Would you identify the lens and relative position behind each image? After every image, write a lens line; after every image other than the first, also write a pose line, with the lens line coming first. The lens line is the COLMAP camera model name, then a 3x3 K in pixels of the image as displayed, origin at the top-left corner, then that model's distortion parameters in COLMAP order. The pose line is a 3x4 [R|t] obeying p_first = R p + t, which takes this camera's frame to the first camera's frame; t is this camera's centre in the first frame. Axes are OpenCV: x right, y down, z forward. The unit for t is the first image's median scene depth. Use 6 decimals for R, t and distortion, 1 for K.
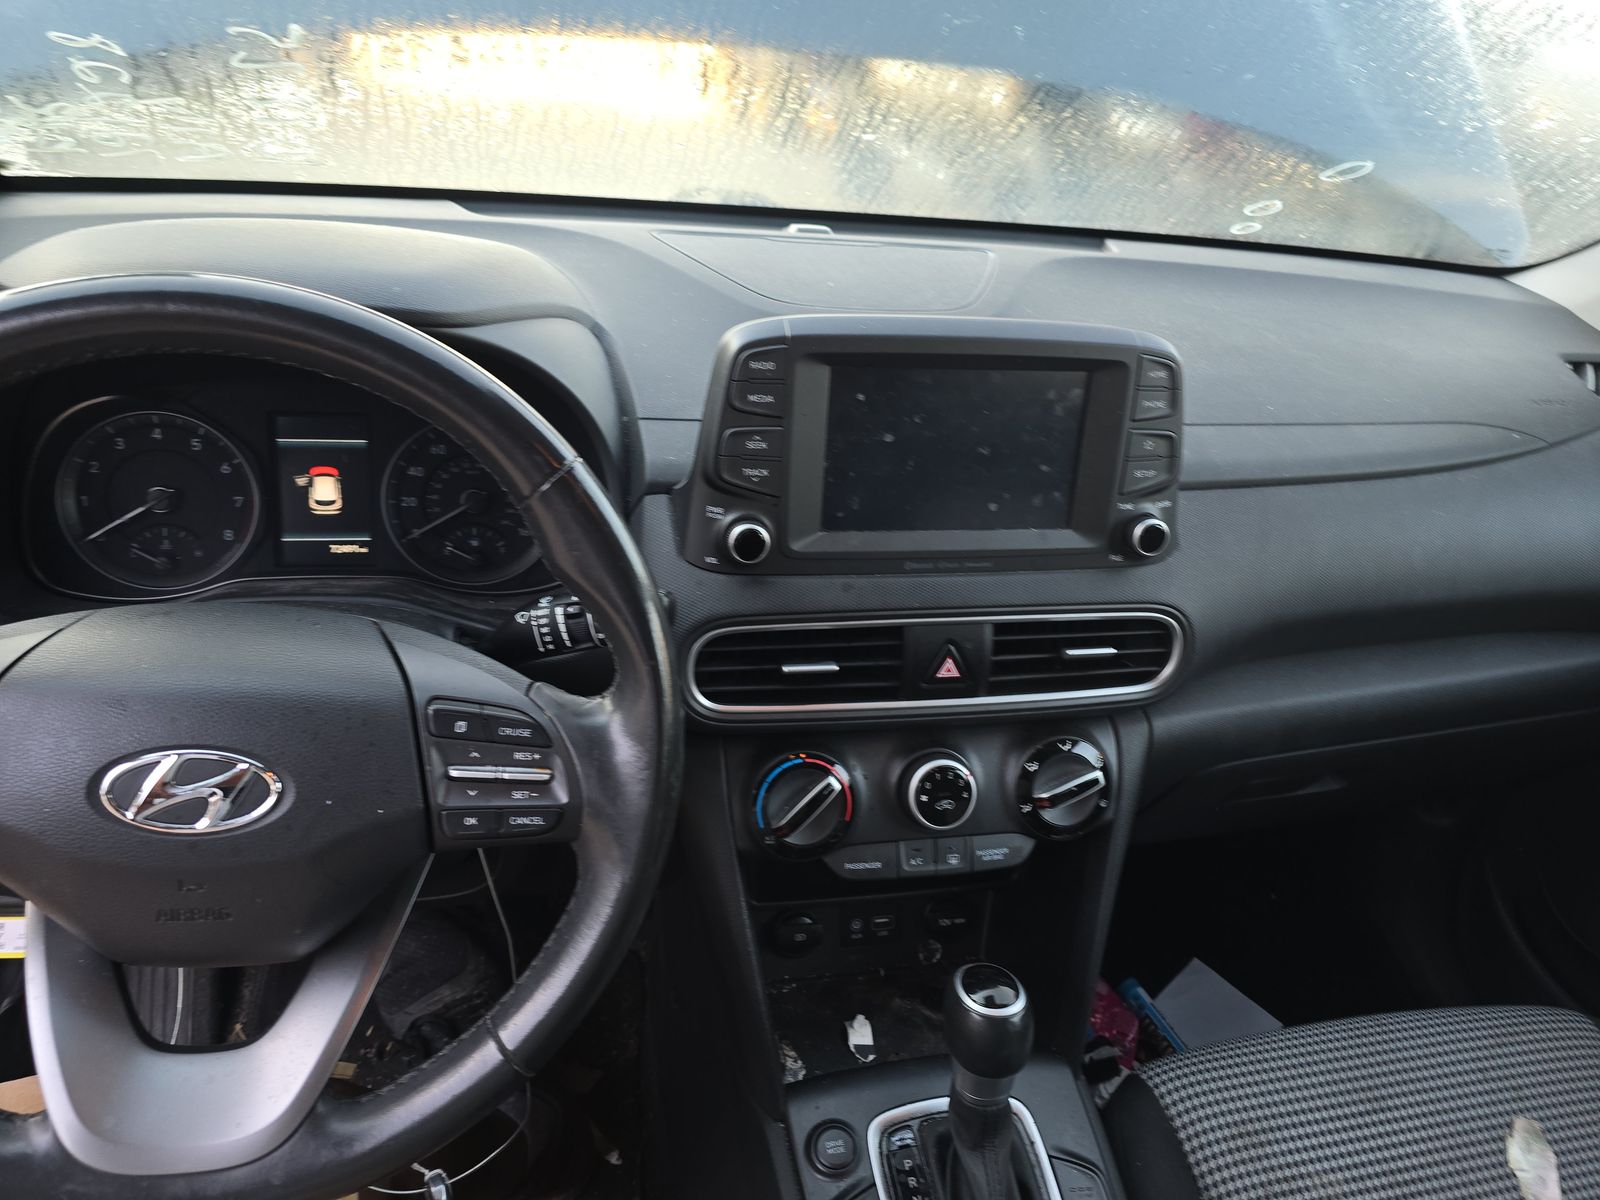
lens RADIAL K [[1090.5, 0, 800.0], [0, 1090.5, 600.0], [0, 0, 1]] dist [0.053830, -0.050114]
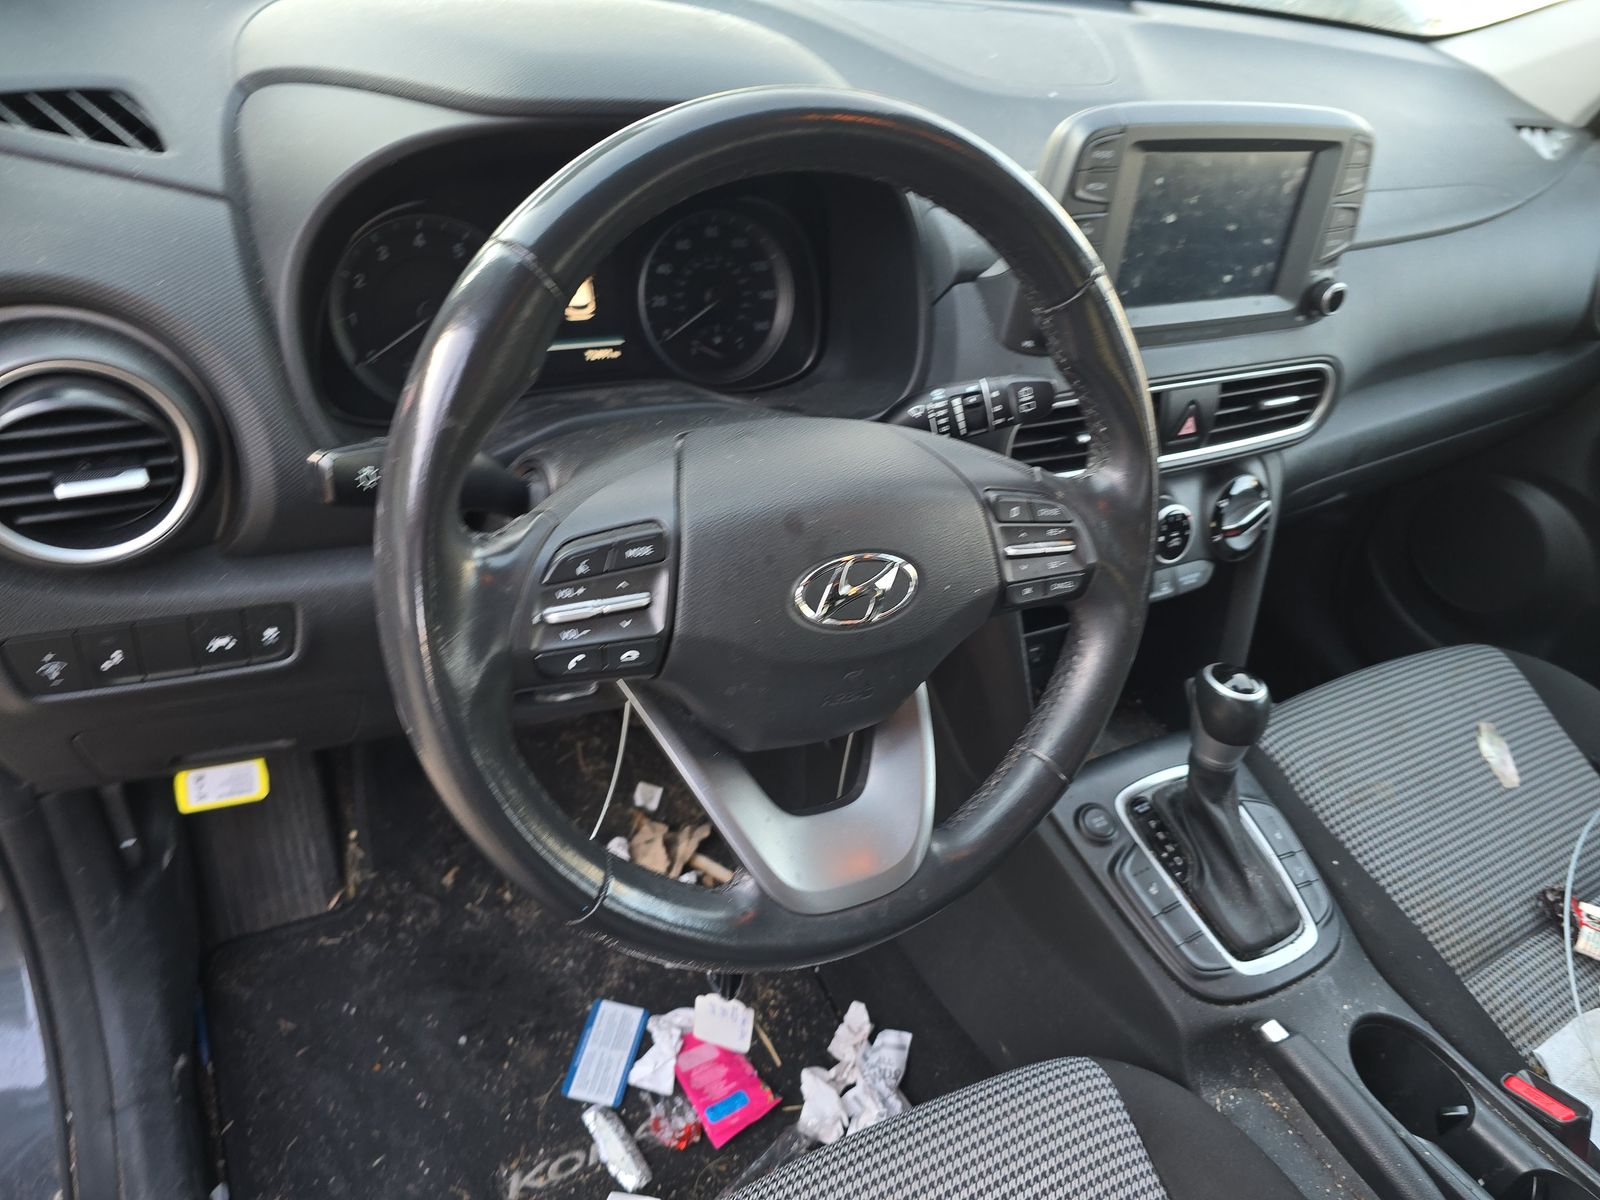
lens RADIAL K [[1090.5, 0, 800.0], [0, 1090.5, 600.0], [0, 0, 1]] dist [0.053830, -0.050114]
pose [[0.957288, -0.123789, 0.261296, -0.561824], [0.064839, 0.972607, 0.223229, -0.042773], [-0.281772, -0.196752, 0.939092, -0.014826]]
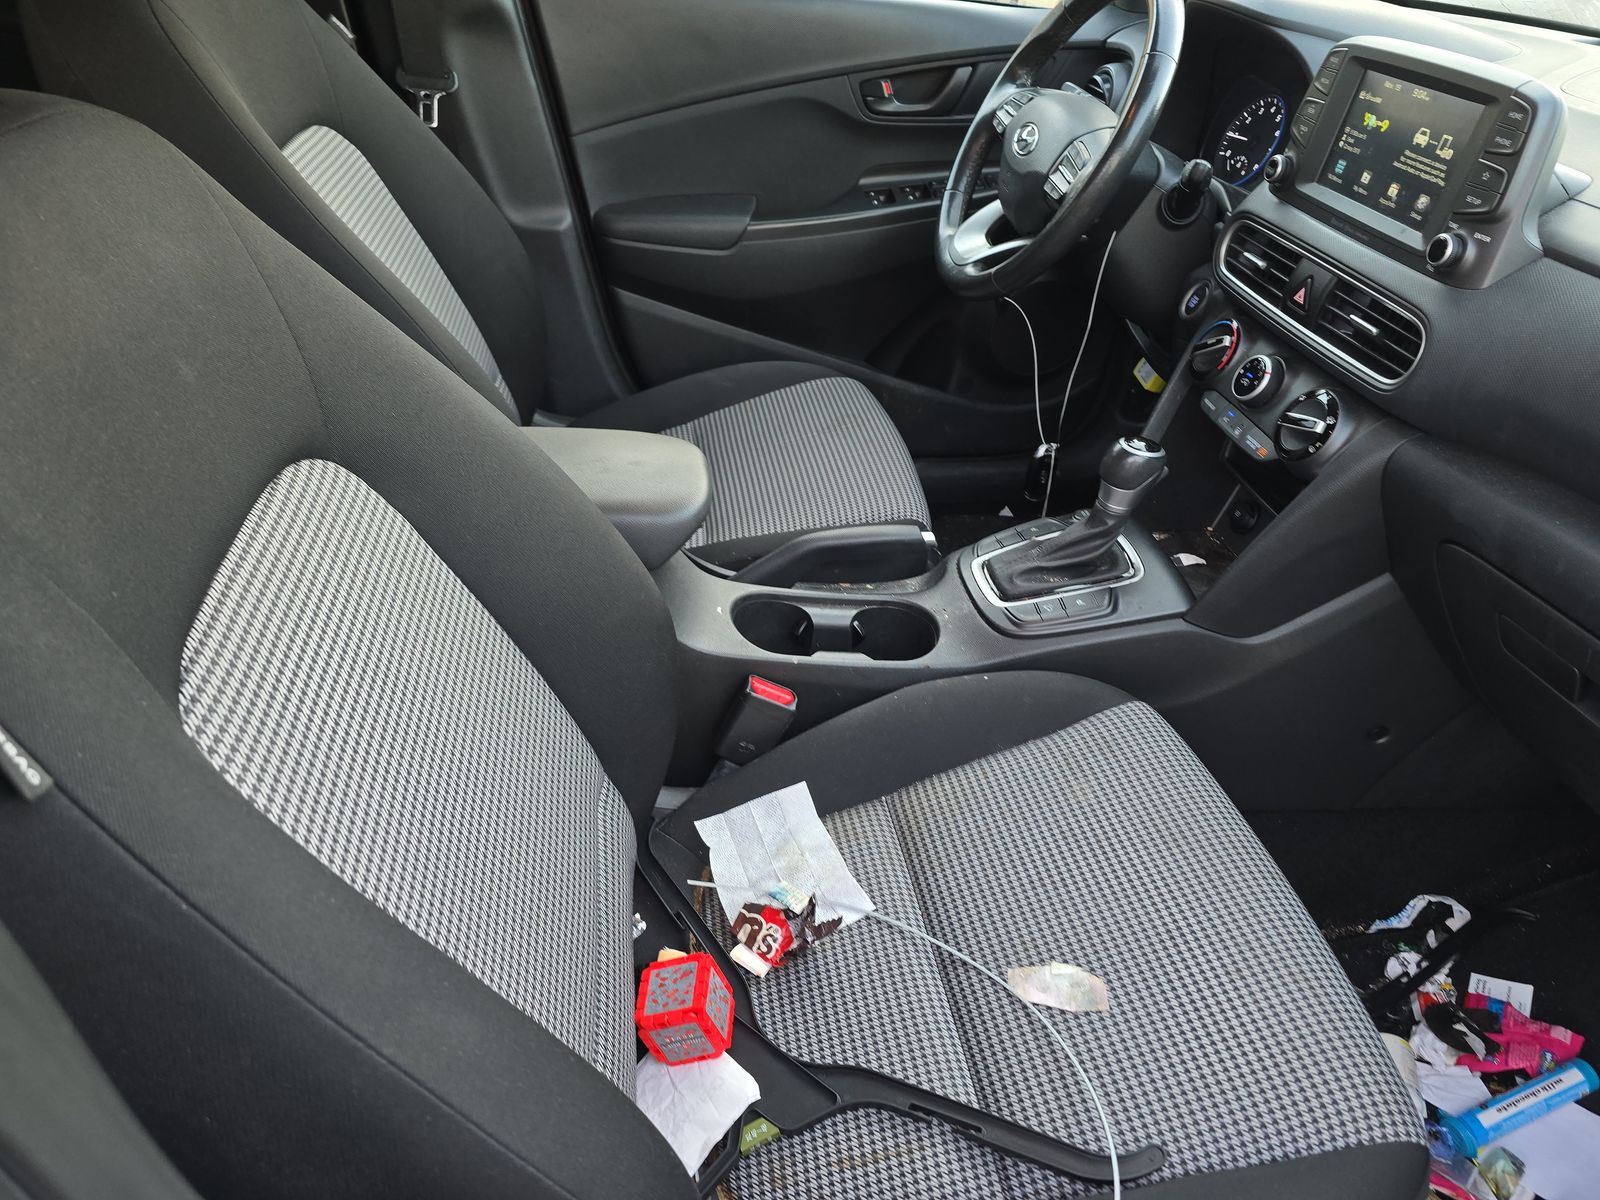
lens RADIAL K [[1090.5, 0, 800.0], [0, 1090.5, 600.0], [0, 0, 1]] dist [0.053830, -0.050114]
pose [[-0.072246, 0.481300, -0.873574, 1.605890], [-0.512208, 0.733639, 0.446562, 0.044217], [0.855817, 0.479714, 0.193523, 0.319386]]
